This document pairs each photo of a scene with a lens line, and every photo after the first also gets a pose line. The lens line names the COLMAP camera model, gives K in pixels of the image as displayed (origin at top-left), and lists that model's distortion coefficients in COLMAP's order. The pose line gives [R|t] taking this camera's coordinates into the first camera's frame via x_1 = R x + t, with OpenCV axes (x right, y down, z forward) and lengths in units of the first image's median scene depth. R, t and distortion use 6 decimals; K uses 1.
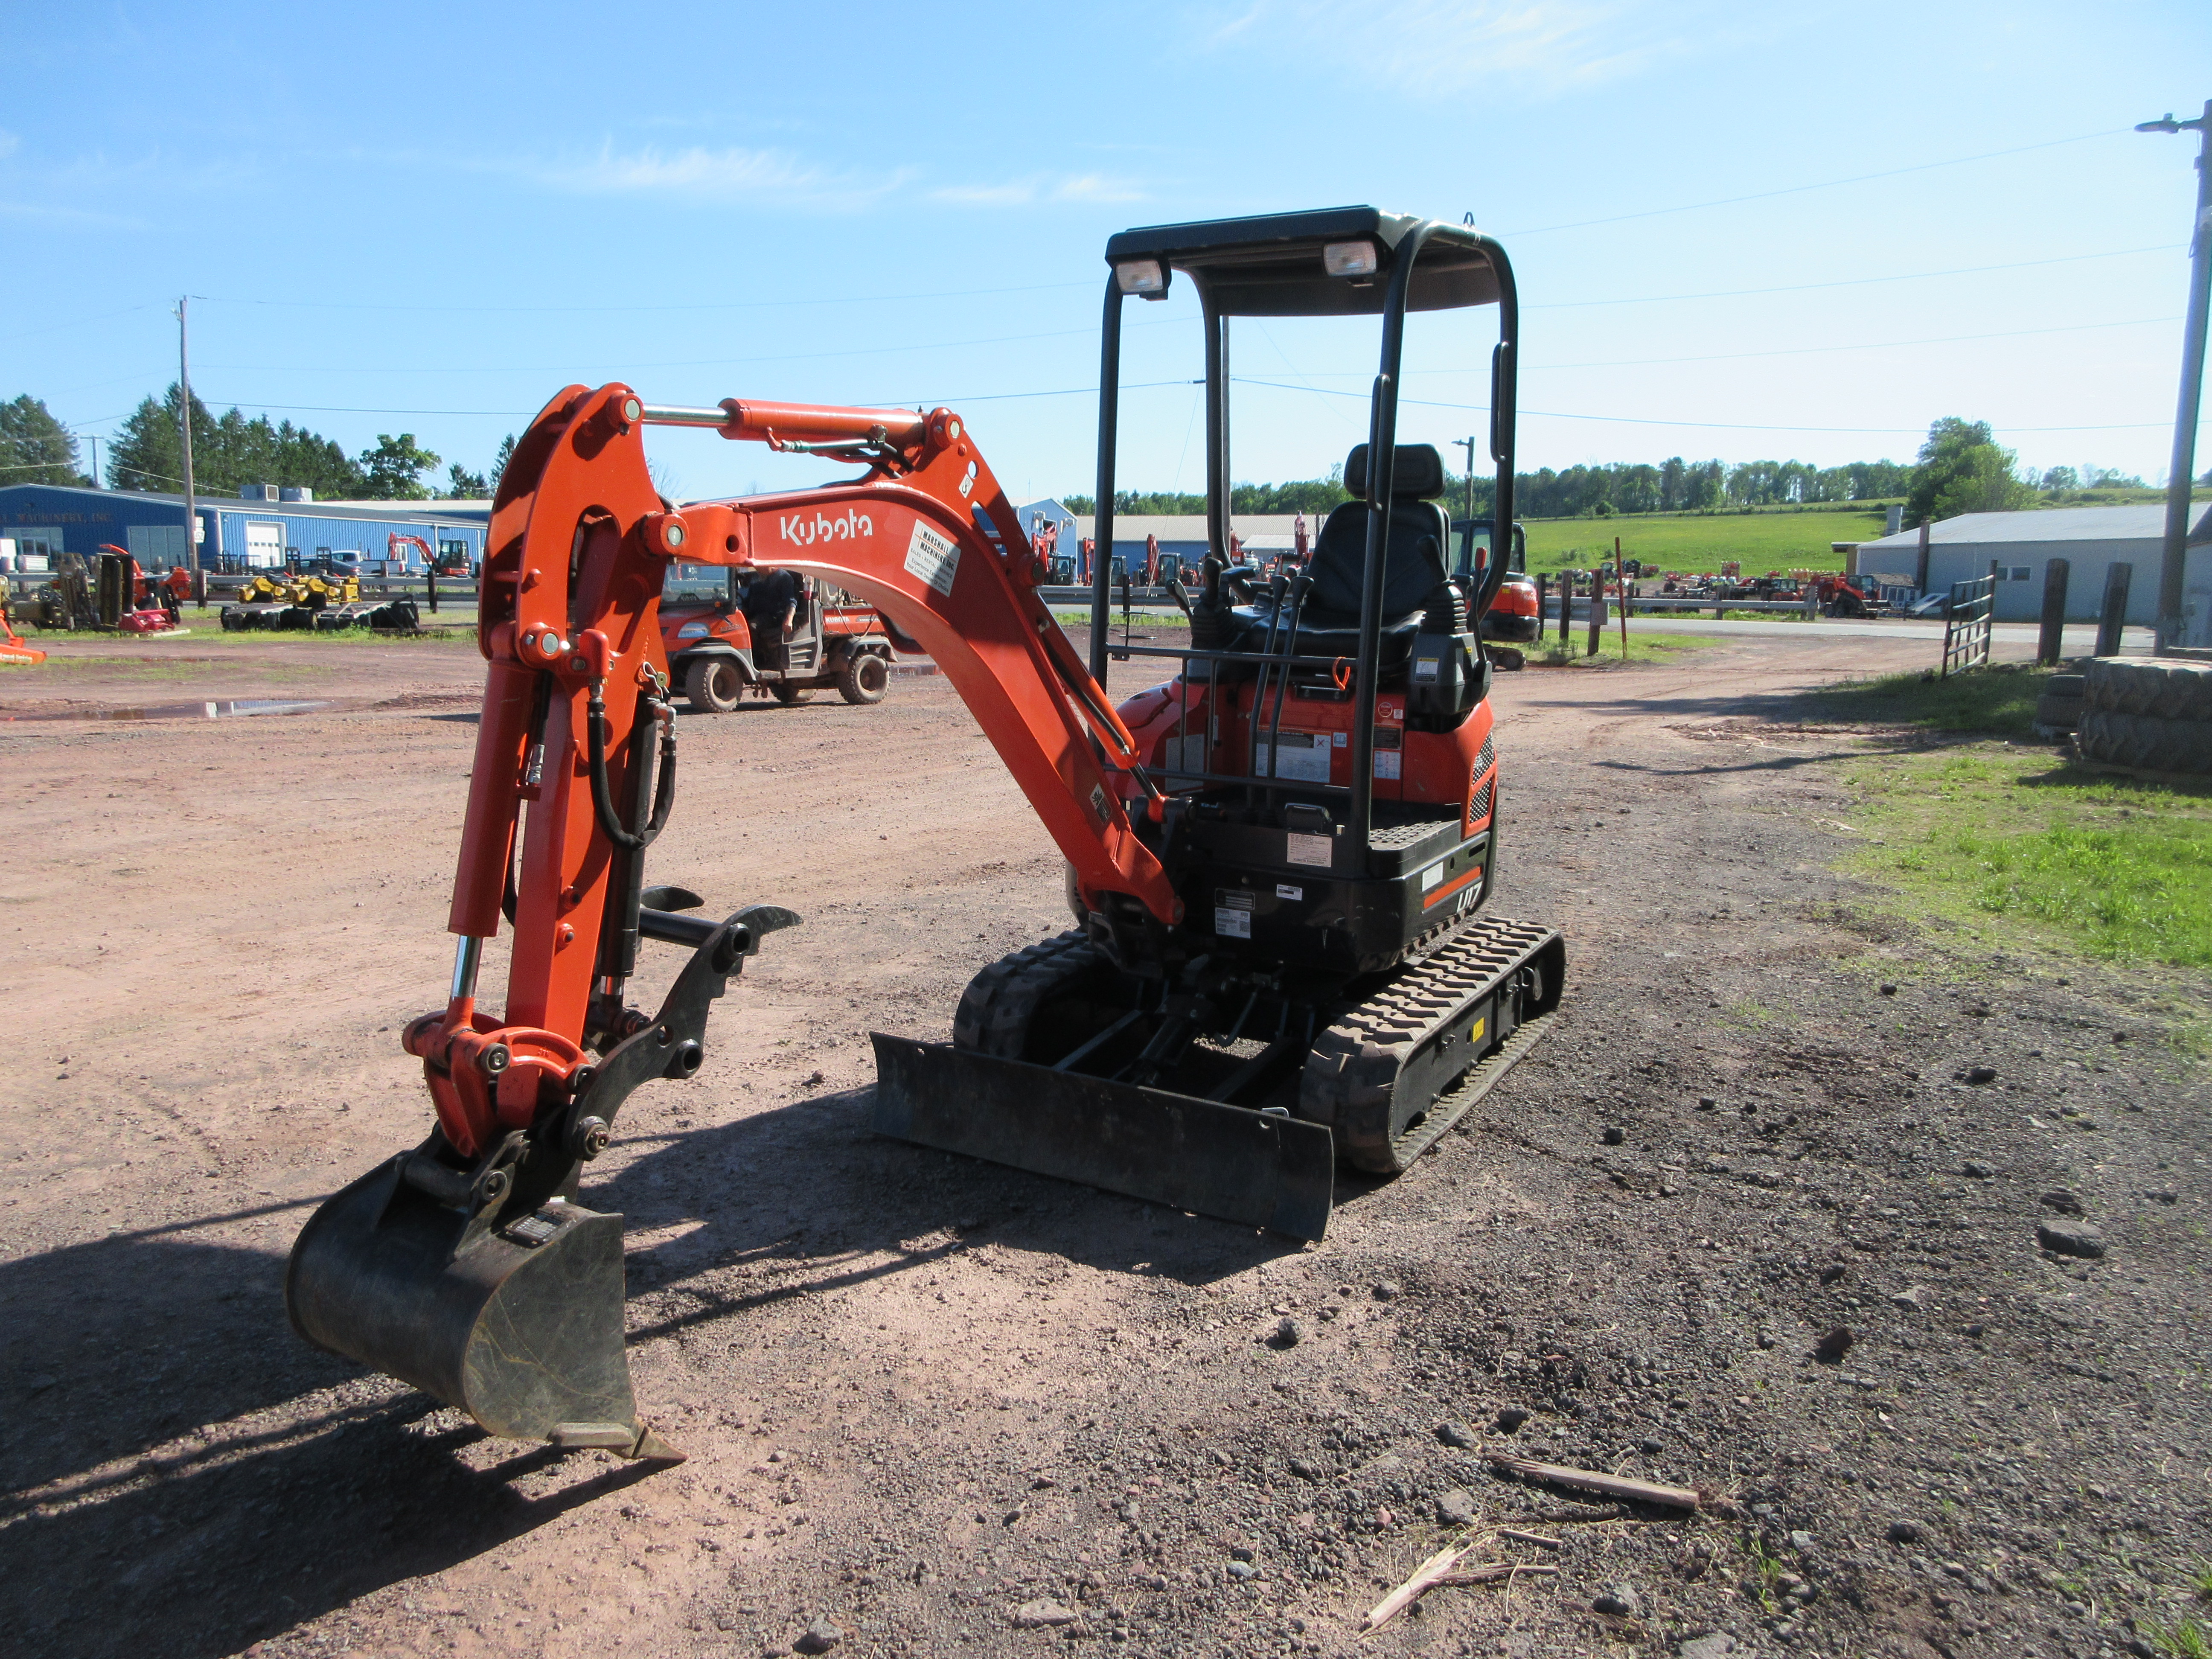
lens RADIAL K [[1654.6, 0, 1106.0], [0, 1654.6, 829.5], [0, 0, 1]] dist [-0.019936, 0.021263]
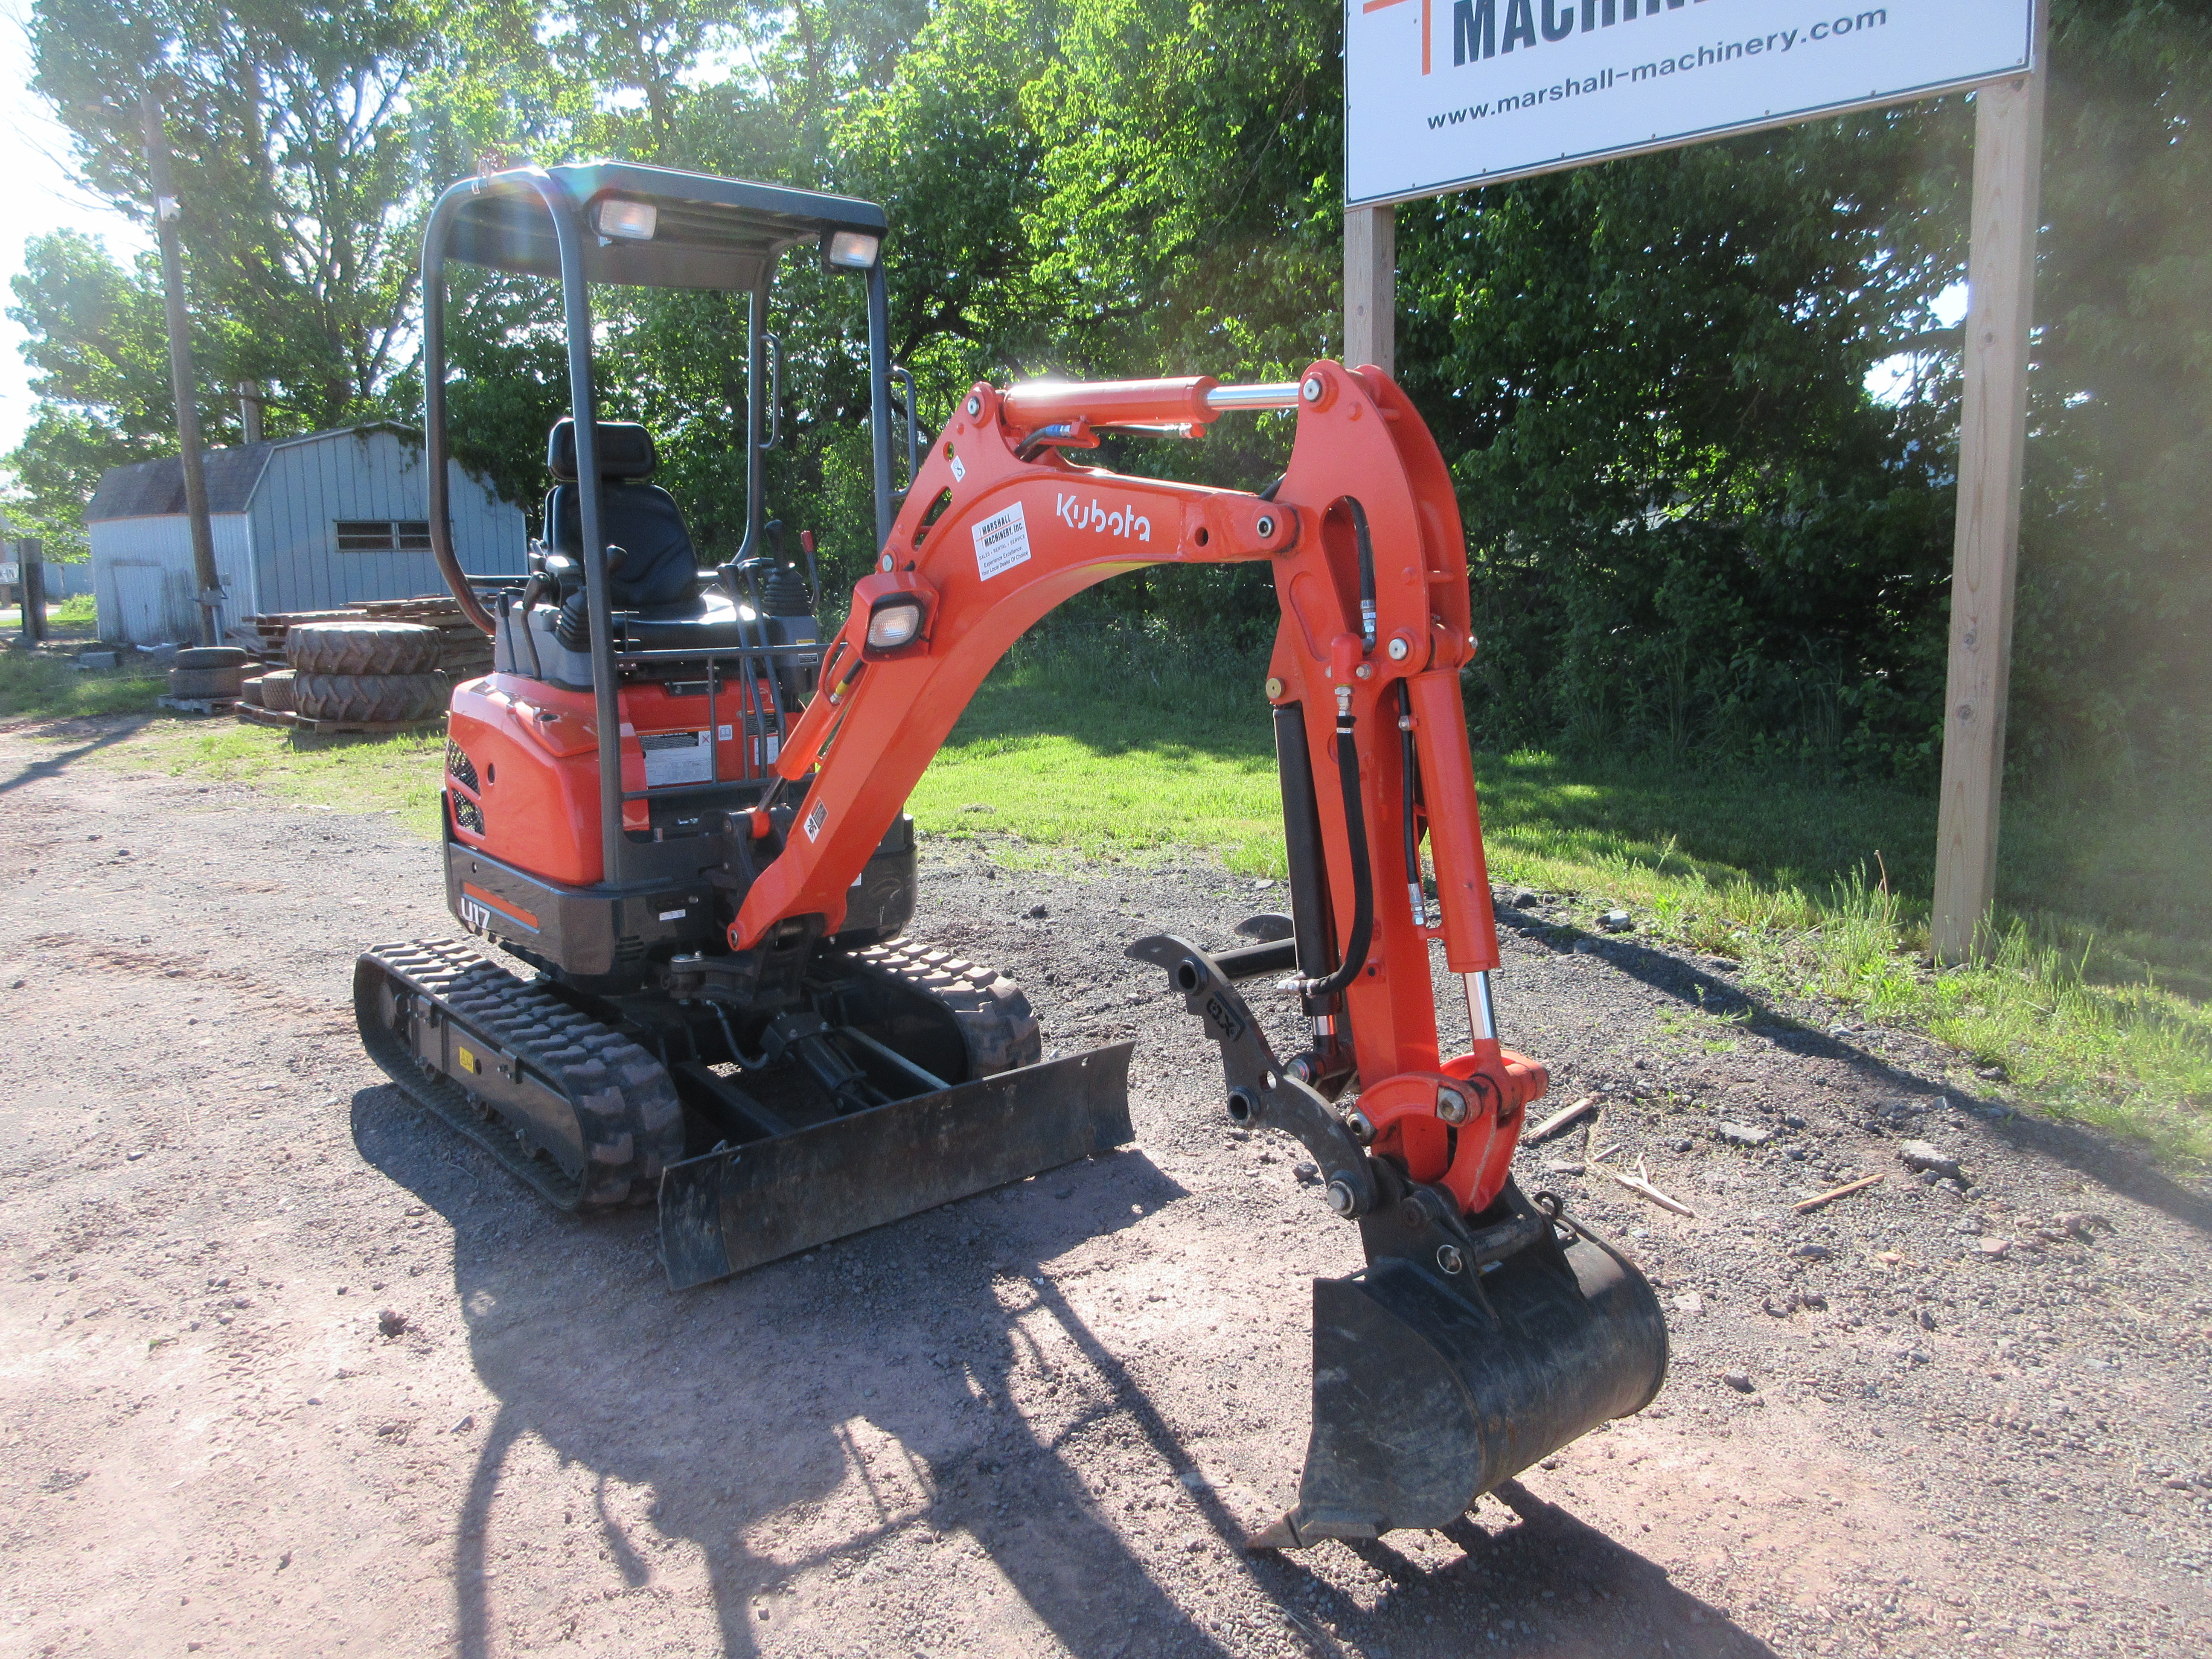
lens RADIAL K [[1645.7, 0, 1106.0], [0, 1645.7, 829.5], [0, 0, 1]] dist [-0.014696, -0.000845]
pose [[0.294499, -0.186298, 0.937317, -0.771896], [0.169325, 0.975468, 0.140680, -0.105734], [-0.940531, 0.117282, 0.318819, 0.536349]]
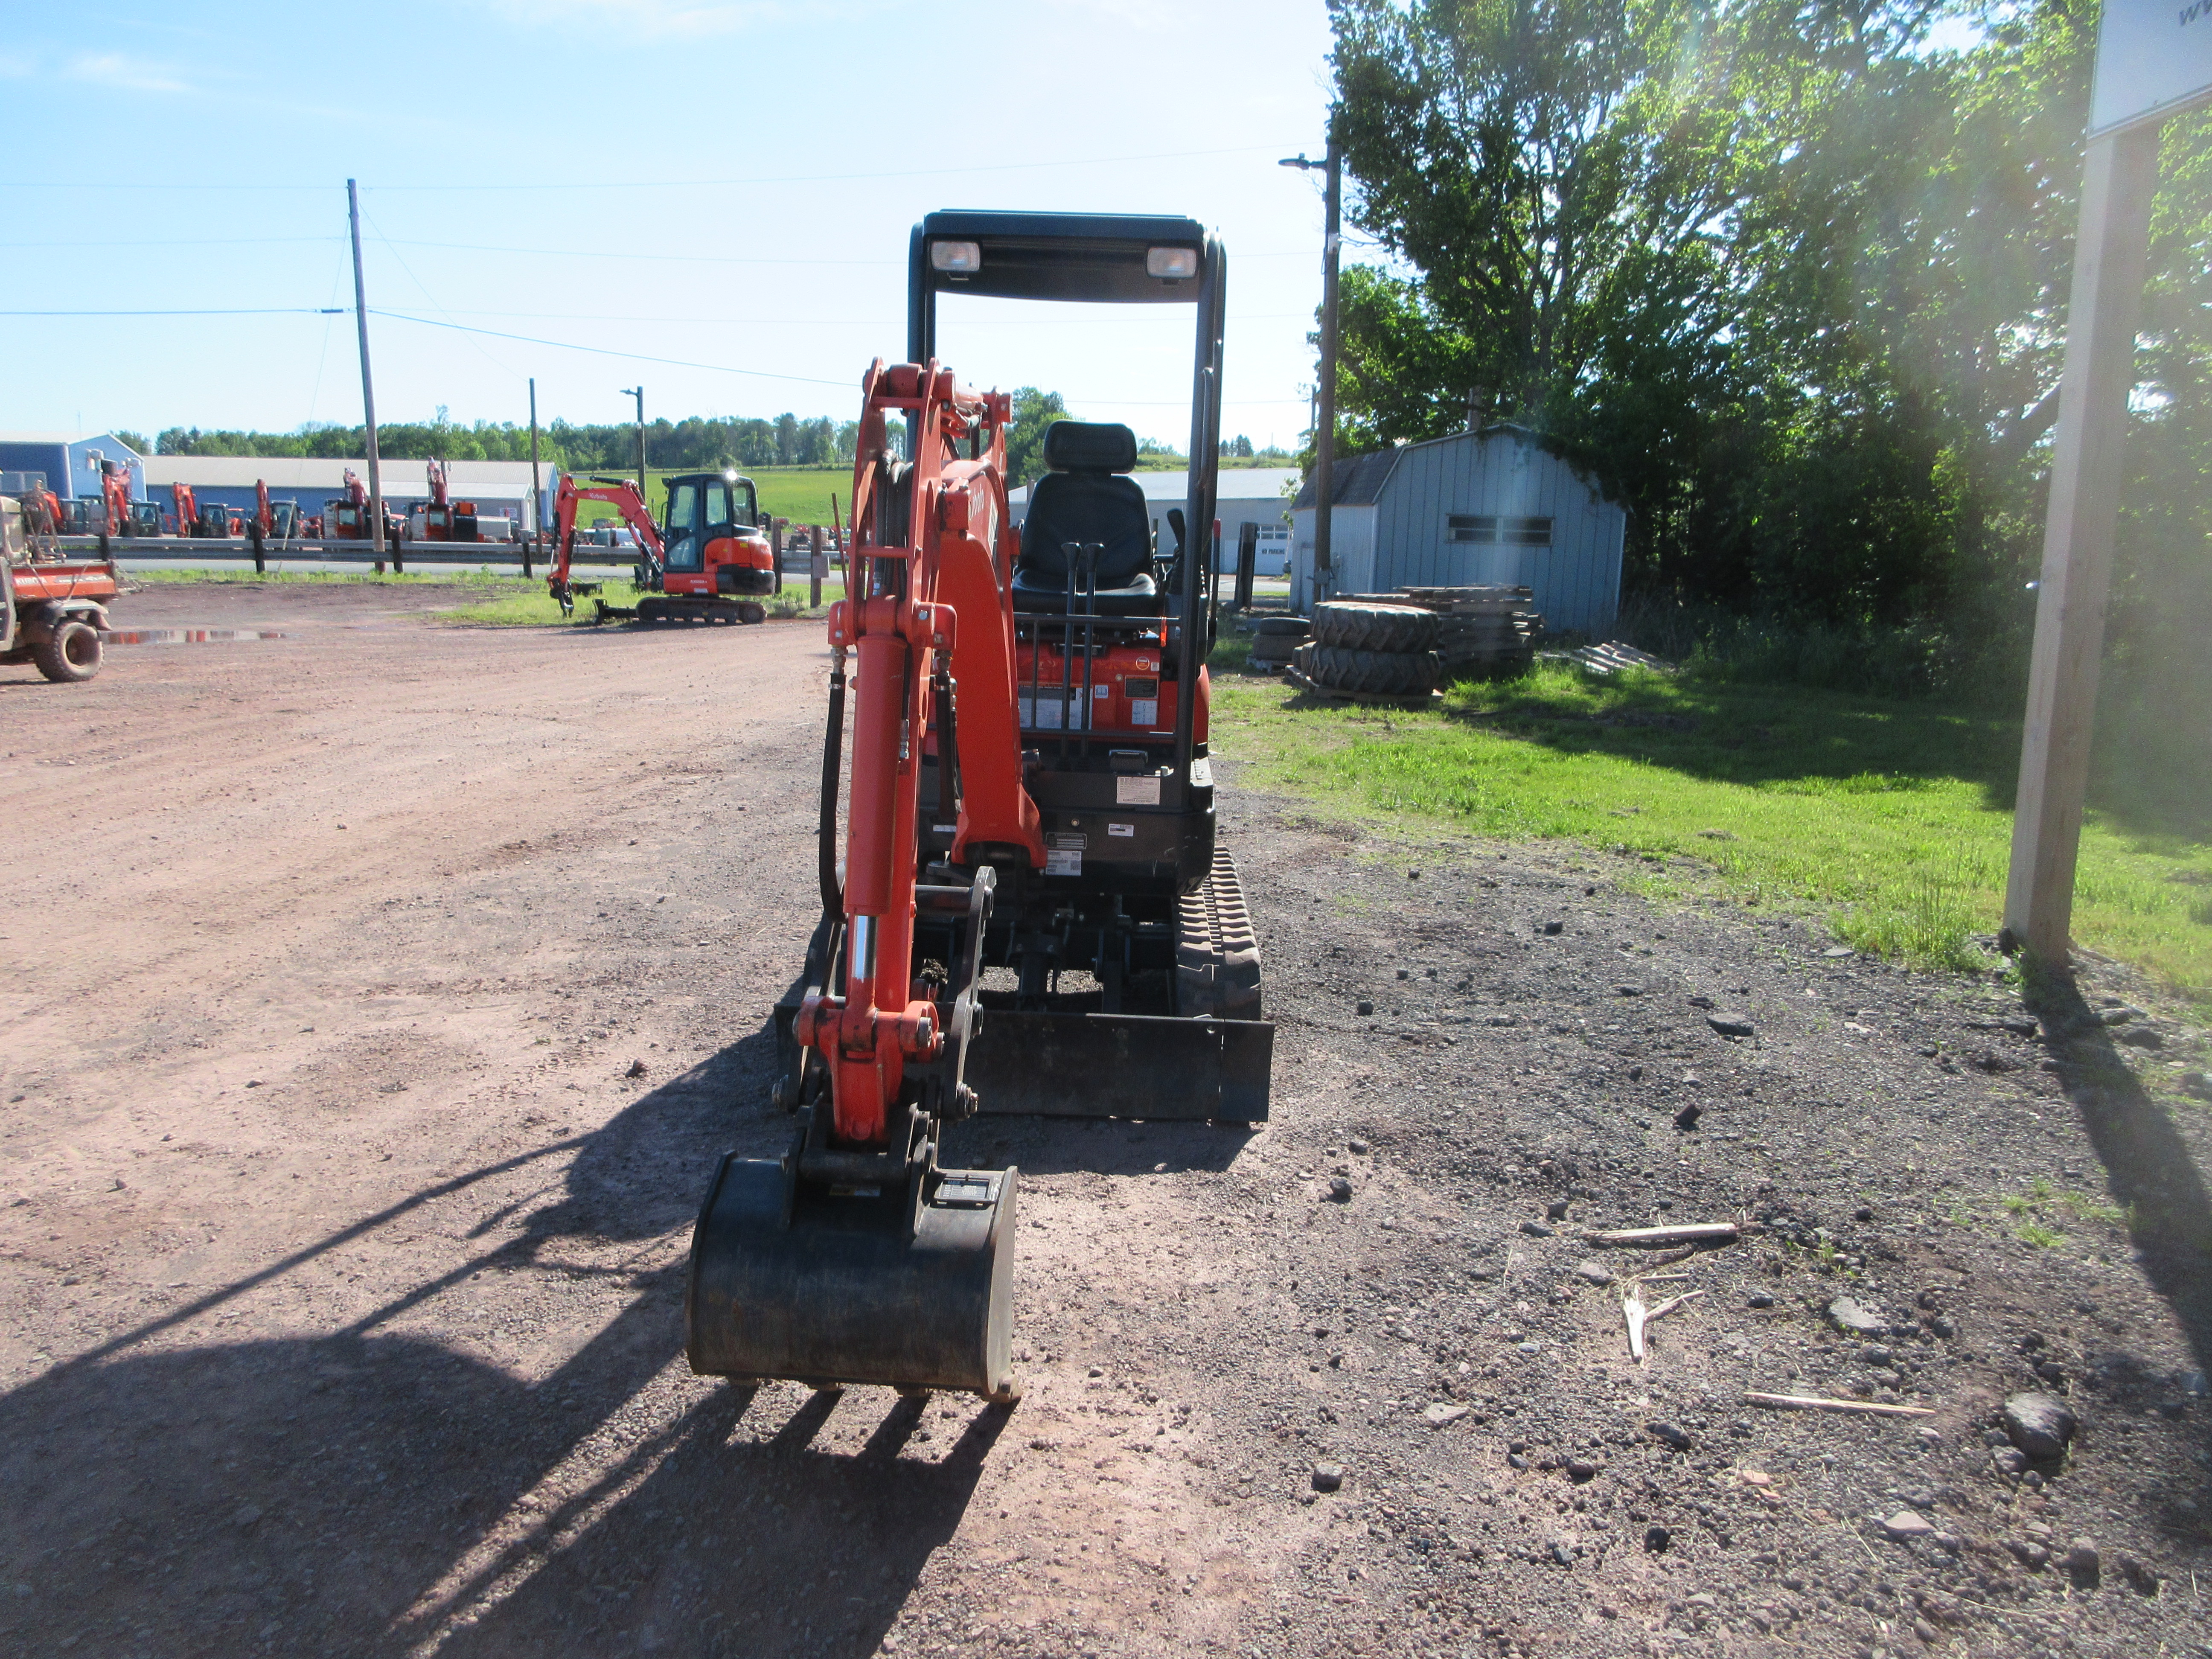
lens RADIAL K [[1654.6, 0, 1106.0], [0, 1654.6, 829.5], [0, 0, 1]] dist [-0.019936, 0.021263]
pose [[0.865777, -0.082689, 0.493552, -0.448637], [0.068451, 0.996552, 0.046886, -0.015212], [-0.495727, -0.006809, 0.868452, 0.039070]]
